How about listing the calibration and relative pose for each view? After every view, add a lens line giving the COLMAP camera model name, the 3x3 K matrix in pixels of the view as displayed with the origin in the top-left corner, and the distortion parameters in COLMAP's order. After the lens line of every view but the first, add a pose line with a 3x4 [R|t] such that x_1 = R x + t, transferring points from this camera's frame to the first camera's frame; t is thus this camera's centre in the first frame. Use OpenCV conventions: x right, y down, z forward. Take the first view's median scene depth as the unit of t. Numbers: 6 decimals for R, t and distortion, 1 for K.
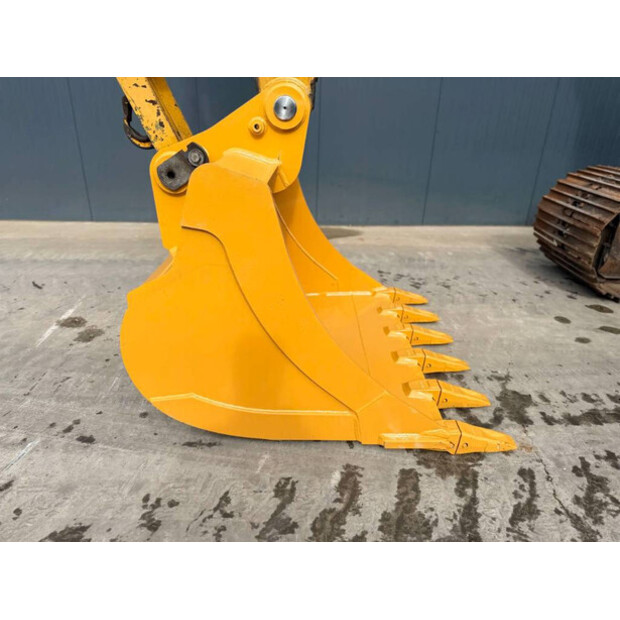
lens RADIAL K [[449.1, 0, 308.7], [0, 449.1, 308.1], [0, 0, 1]] dist [0.000098, -0.023383]
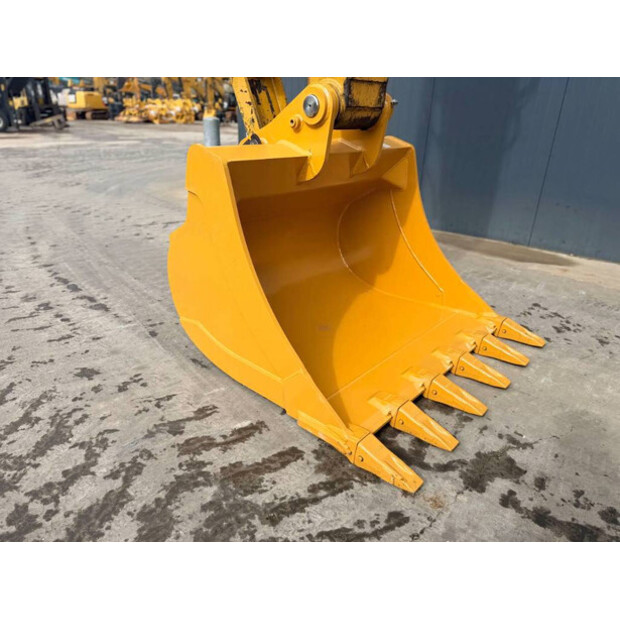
lens RADIAL K [[449.1, 0, 311.1], [0, 449.1, 310.2], [0, 0, 1]] dist [0.000098, -0.023383]
pose [[0.740907, 0.265441, -0.616926, 0.793100], [-0.279681, 0.957087, 0.075912, -0.035771], [0.610602, 0.116298, 0.783351, 0.168396]]
